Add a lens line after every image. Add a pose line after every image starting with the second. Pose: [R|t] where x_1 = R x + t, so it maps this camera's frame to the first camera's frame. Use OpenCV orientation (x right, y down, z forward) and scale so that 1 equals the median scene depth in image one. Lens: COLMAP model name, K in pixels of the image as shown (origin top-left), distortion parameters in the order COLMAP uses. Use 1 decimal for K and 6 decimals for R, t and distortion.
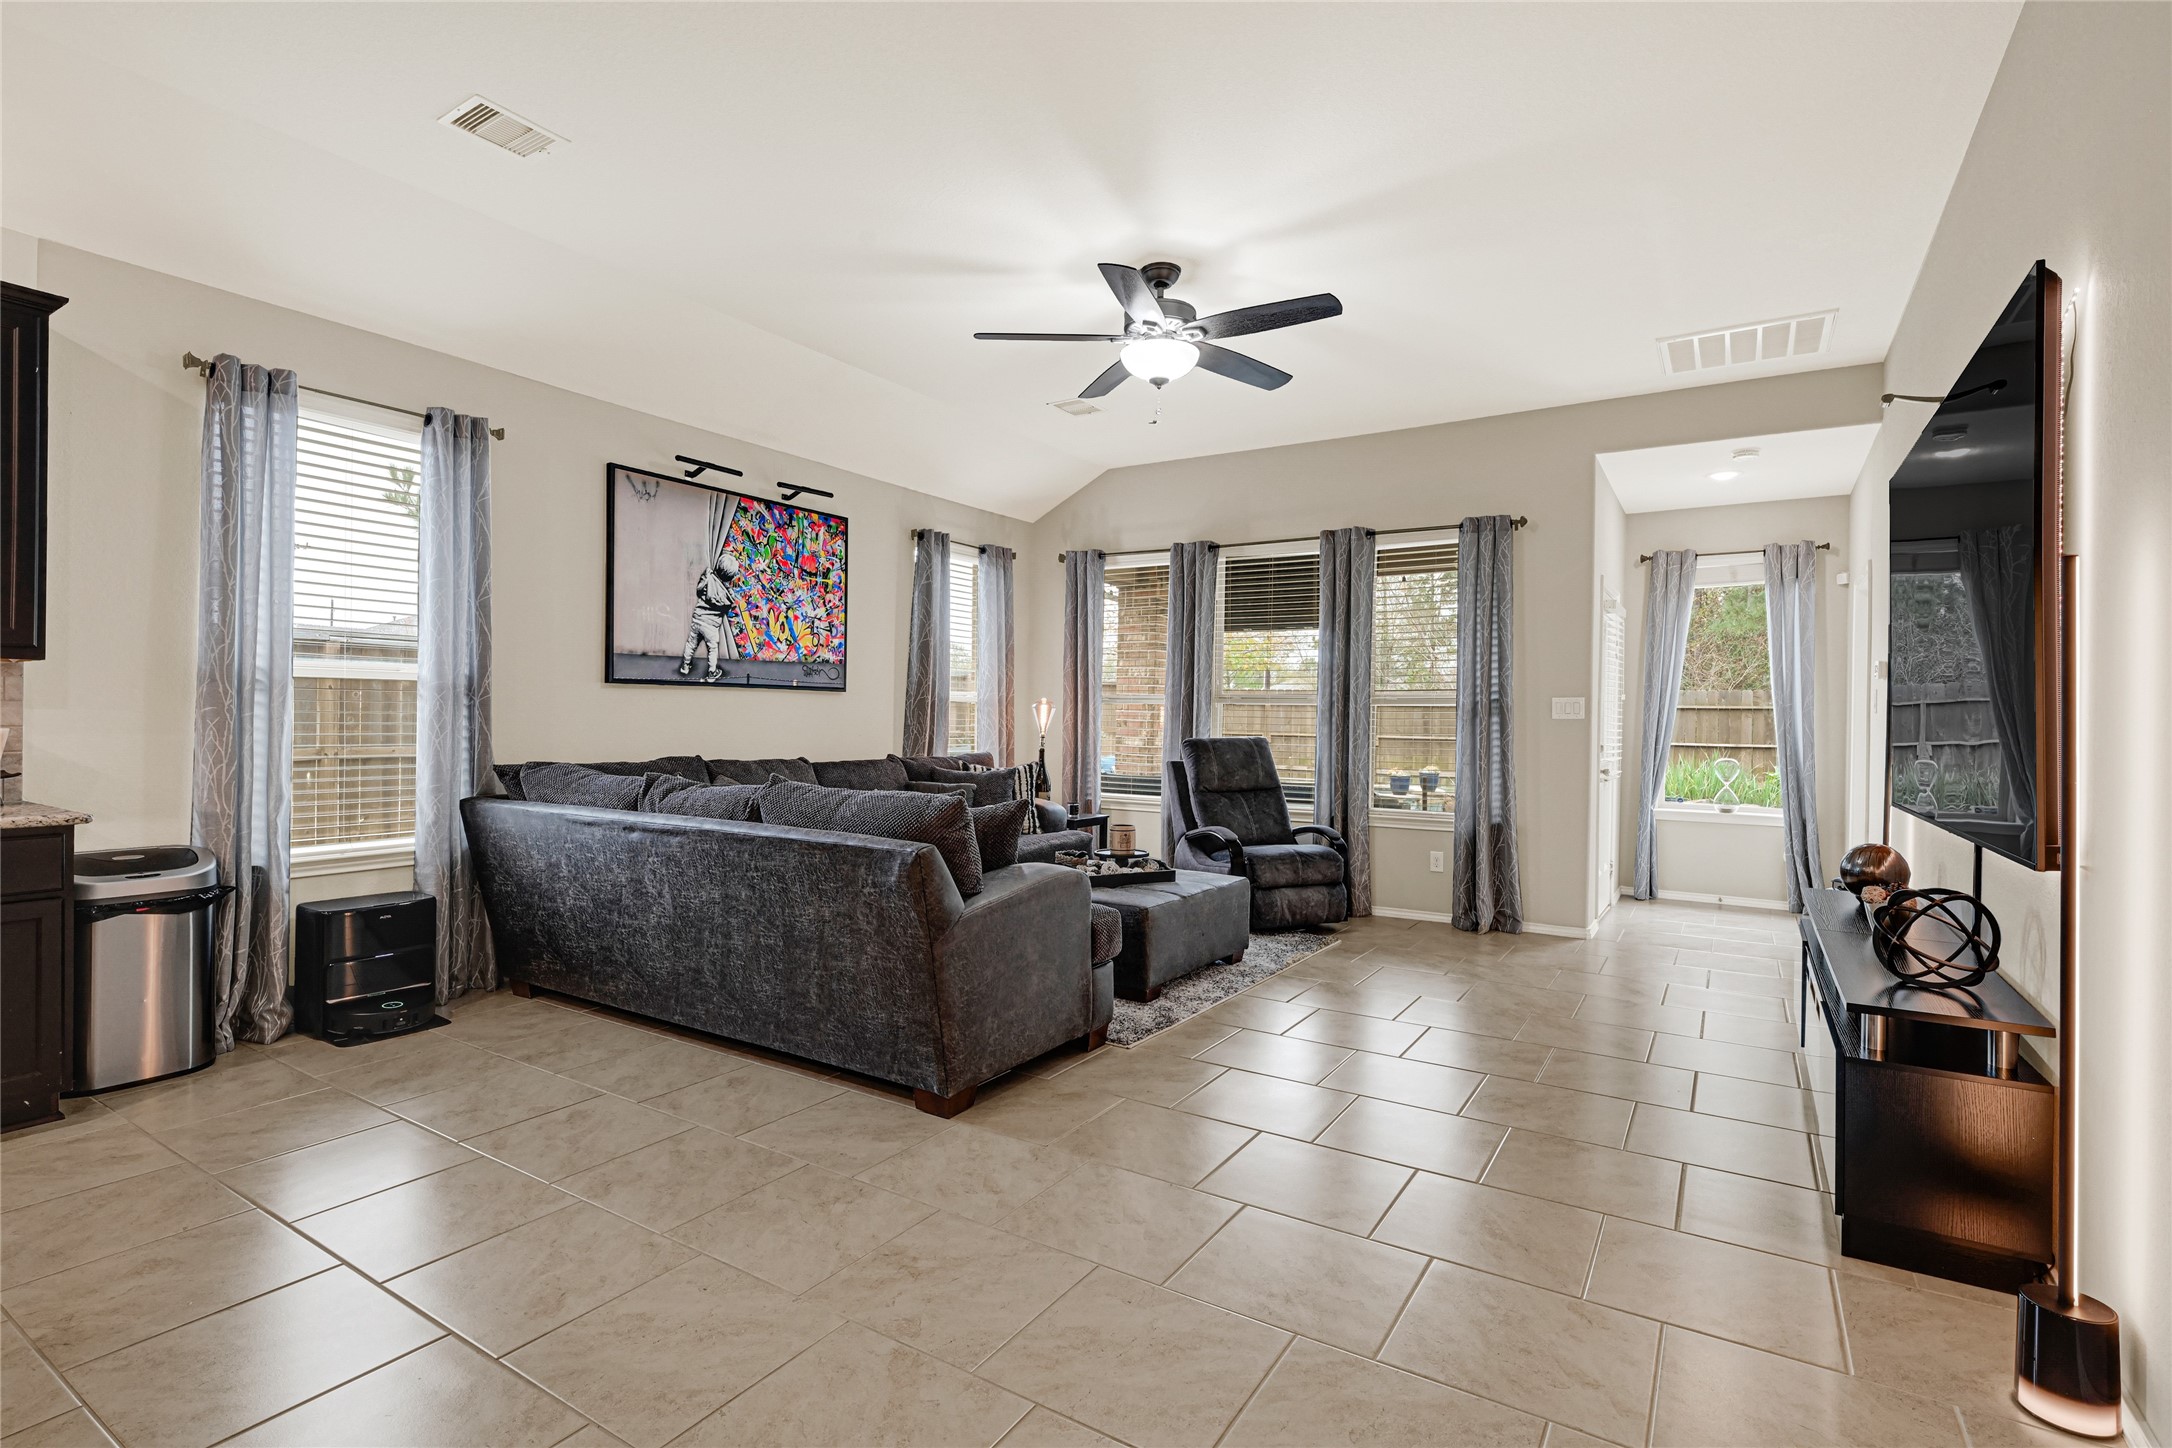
lens RADIAL K [[1049.7, 0, 1085.0], [0, 1049.7, 719.1], [0, 0, 1]] dist [0.000208, 0.000322]
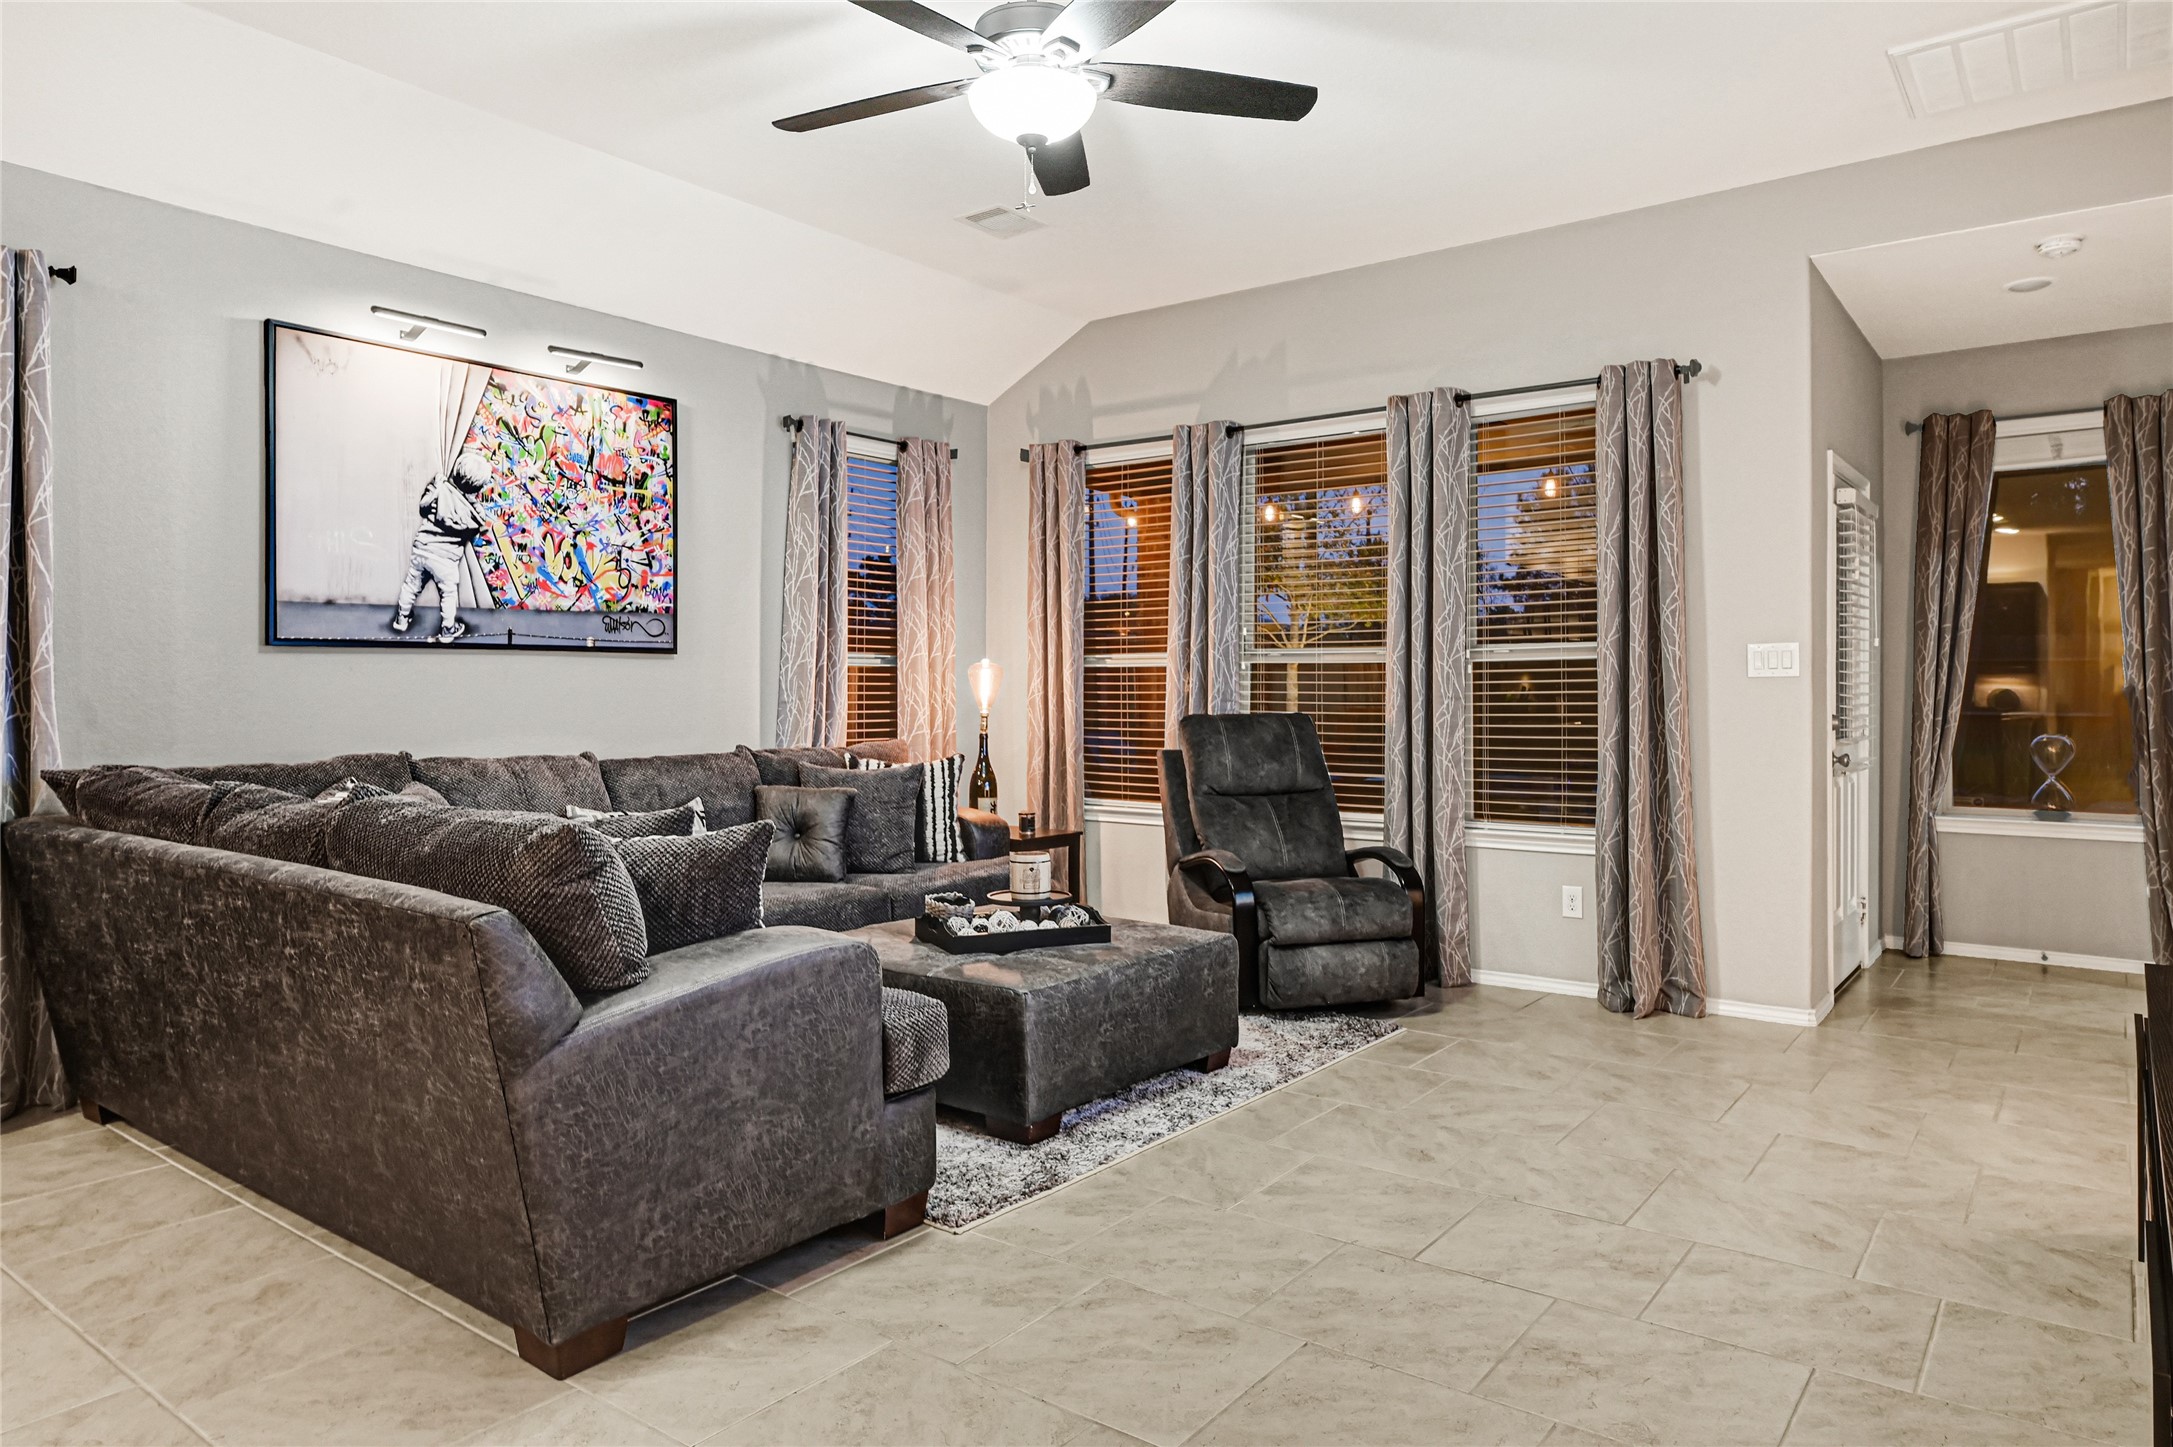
lens RADIAL K [[1373.3, 0, 1092.1], [0, 1373.3, 680.8], [0, 0, 1]] dist [0.001249, -0.003209]
pose [[0.996150, -0.015618, -0.086260, 0.128135], [0.014944, 0.999853, -0.008453, 0.003127], [0.086380, 0.007132, 0.996237, 0.147129]]
